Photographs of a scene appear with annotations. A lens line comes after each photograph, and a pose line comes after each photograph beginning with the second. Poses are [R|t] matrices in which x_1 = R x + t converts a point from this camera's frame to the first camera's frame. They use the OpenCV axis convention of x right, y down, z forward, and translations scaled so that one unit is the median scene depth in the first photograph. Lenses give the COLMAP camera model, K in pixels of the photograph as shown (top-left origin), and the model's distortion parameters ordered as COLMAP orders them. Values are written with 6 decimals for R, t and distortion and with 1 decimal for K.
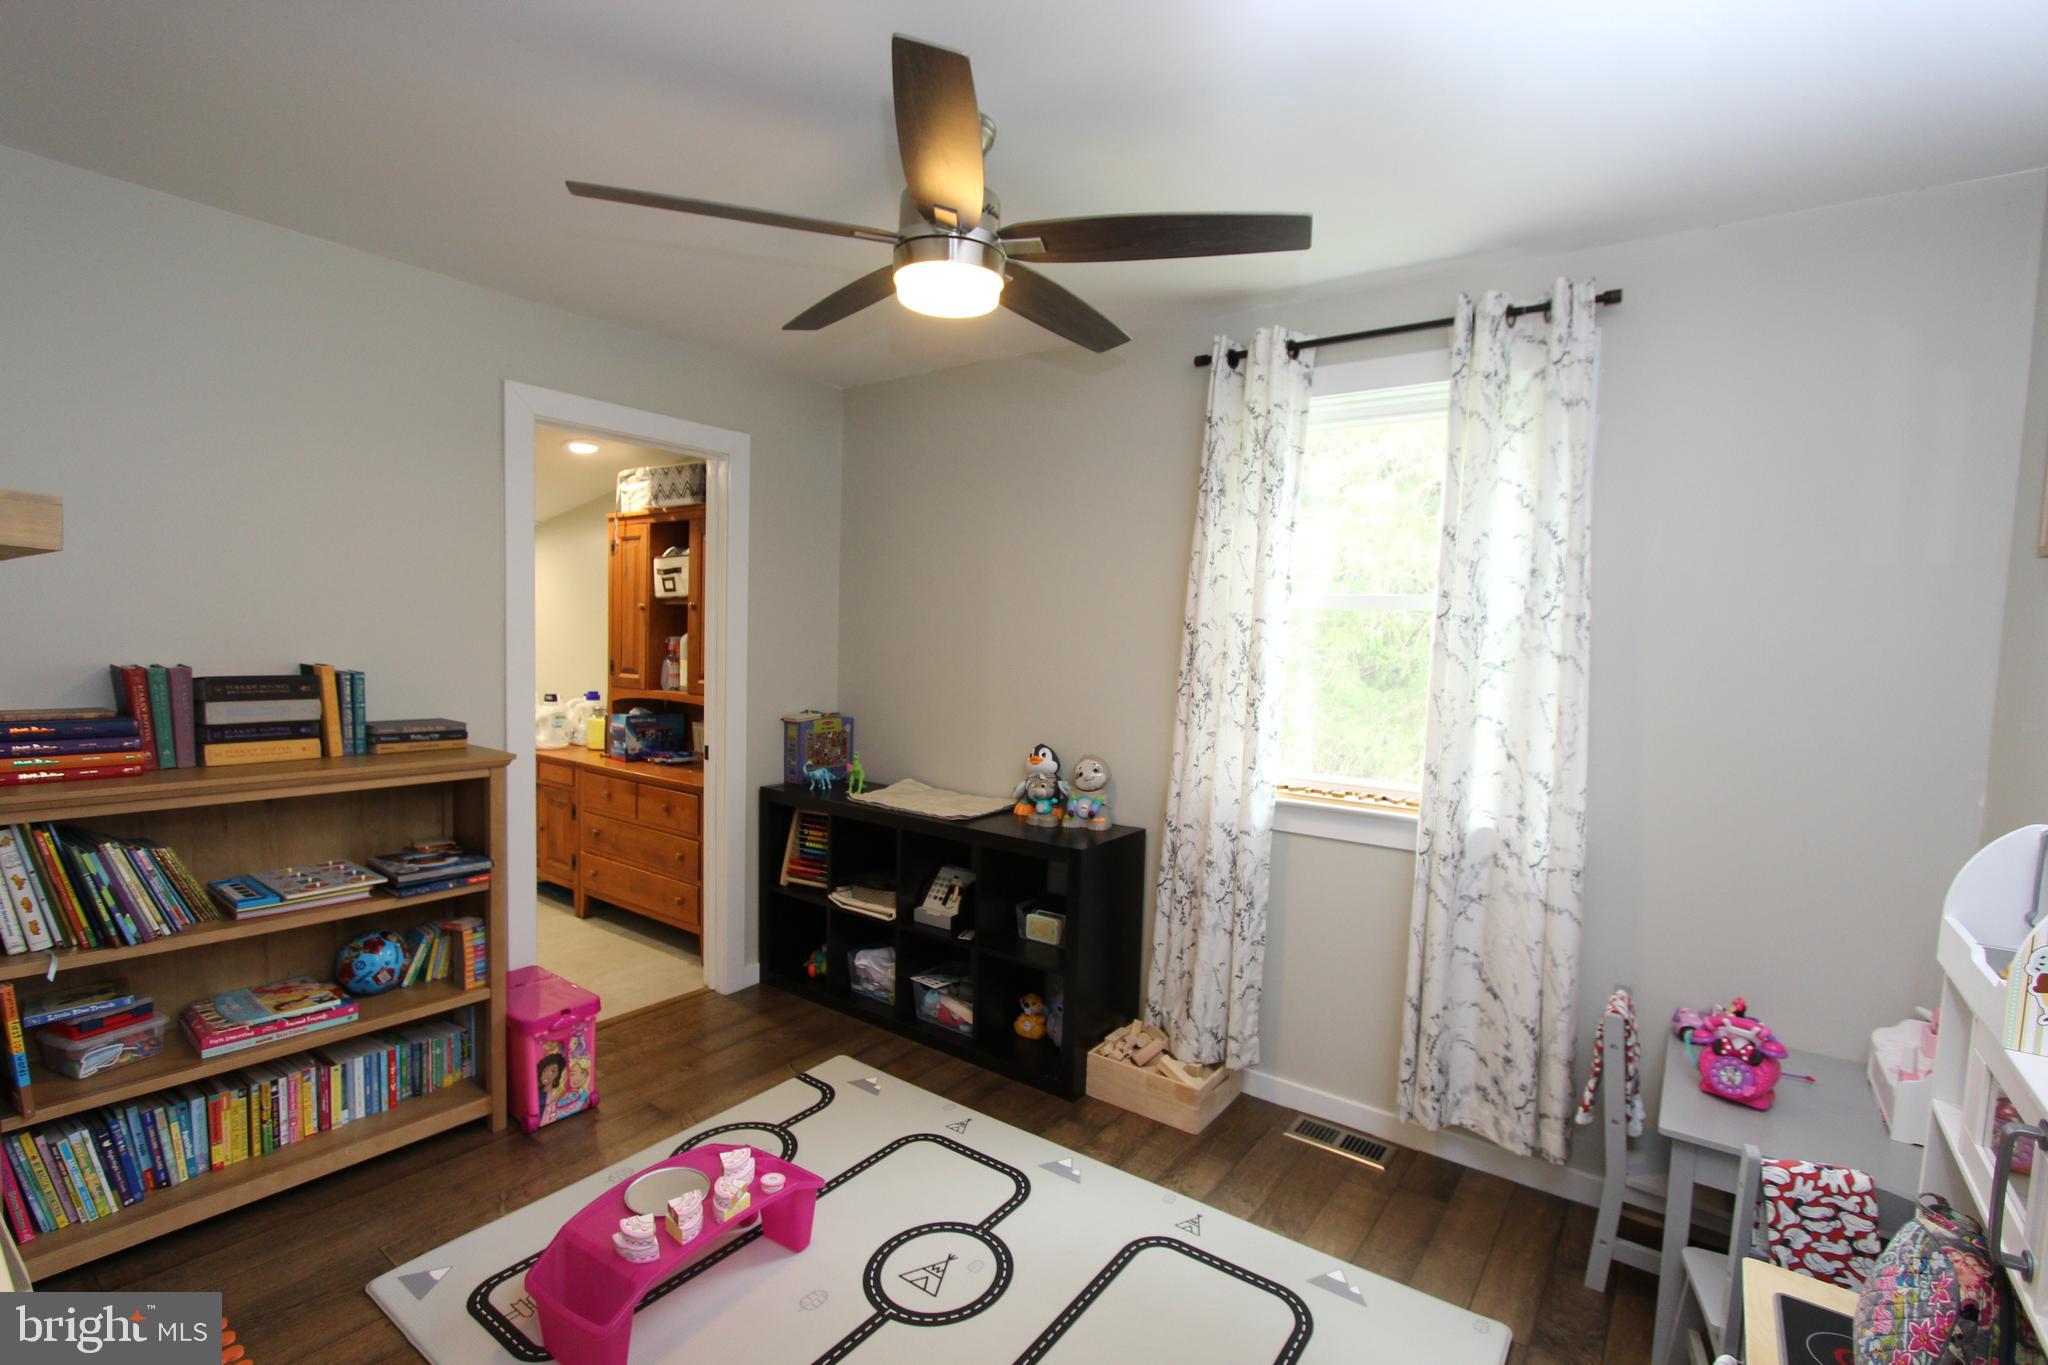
lens RADIAL K [[939.9, 0, 1023.0], [0, 939.9, 693.5], [0, 0, 1]] dist [-0.016626, 0.001619]
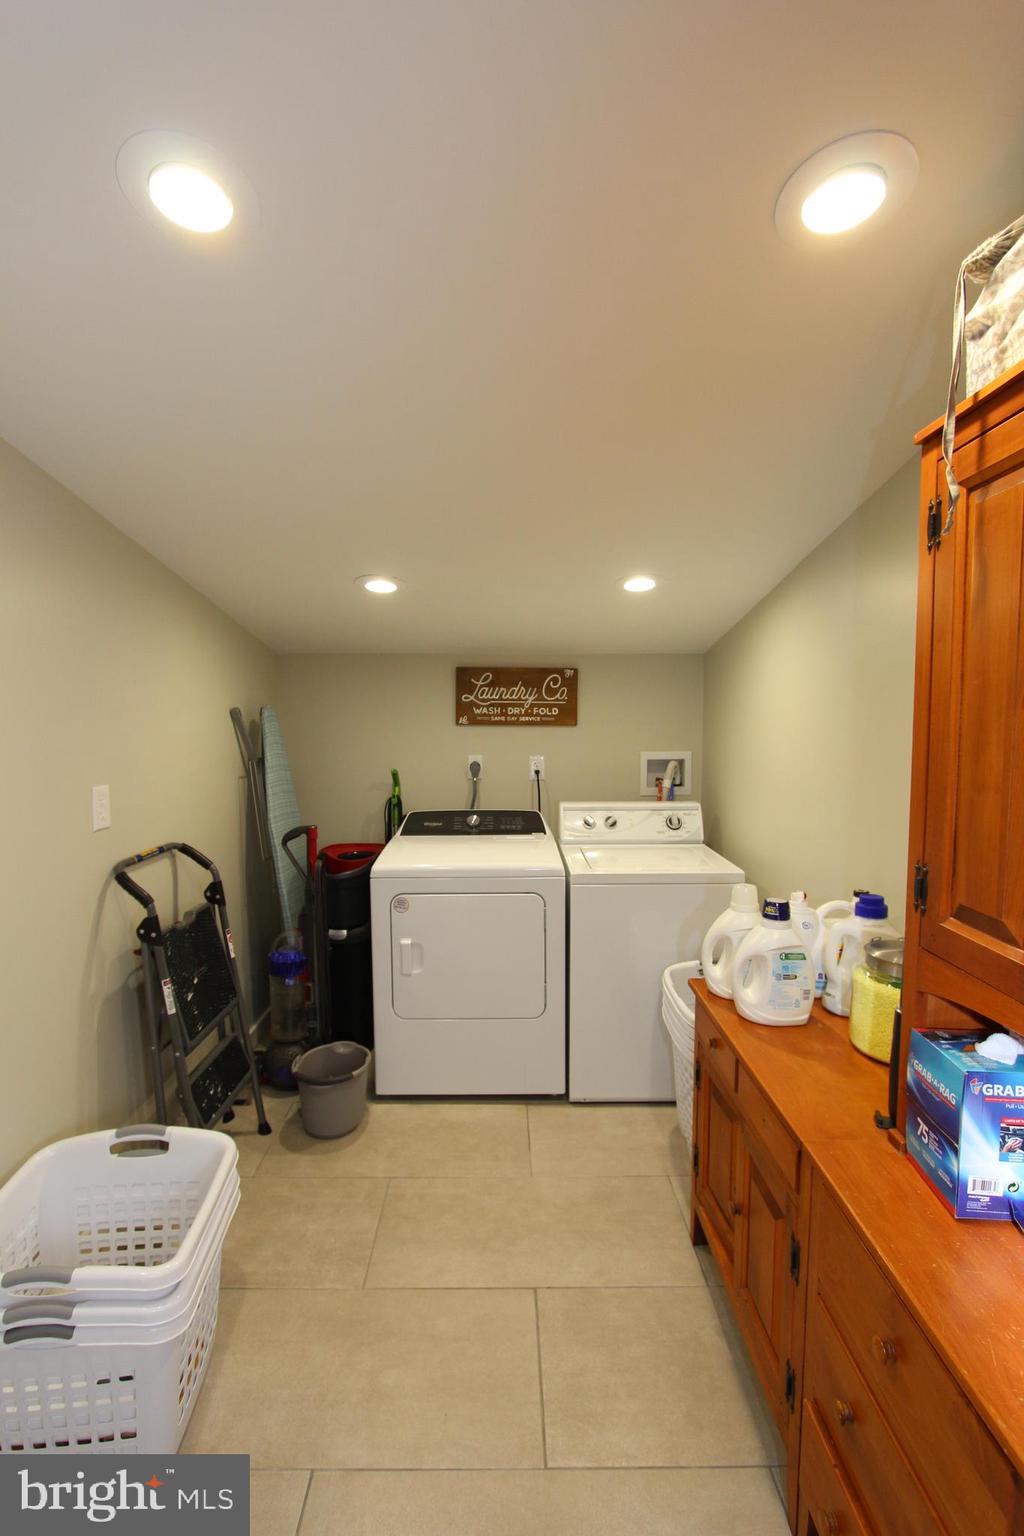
lens RADIAL K [[704.9, 0, 512.0], [0, 704.9, 768.0], [0, 0, 1]] dist [-0.016626, 0.001619]
pose [[0.593611, 0.022558, -0.804436, -0.306405], [-0.031988, 0.999478, 0.004422, -0.062553], [0.804116, 0.023107, 0.594023, 0.691419]]
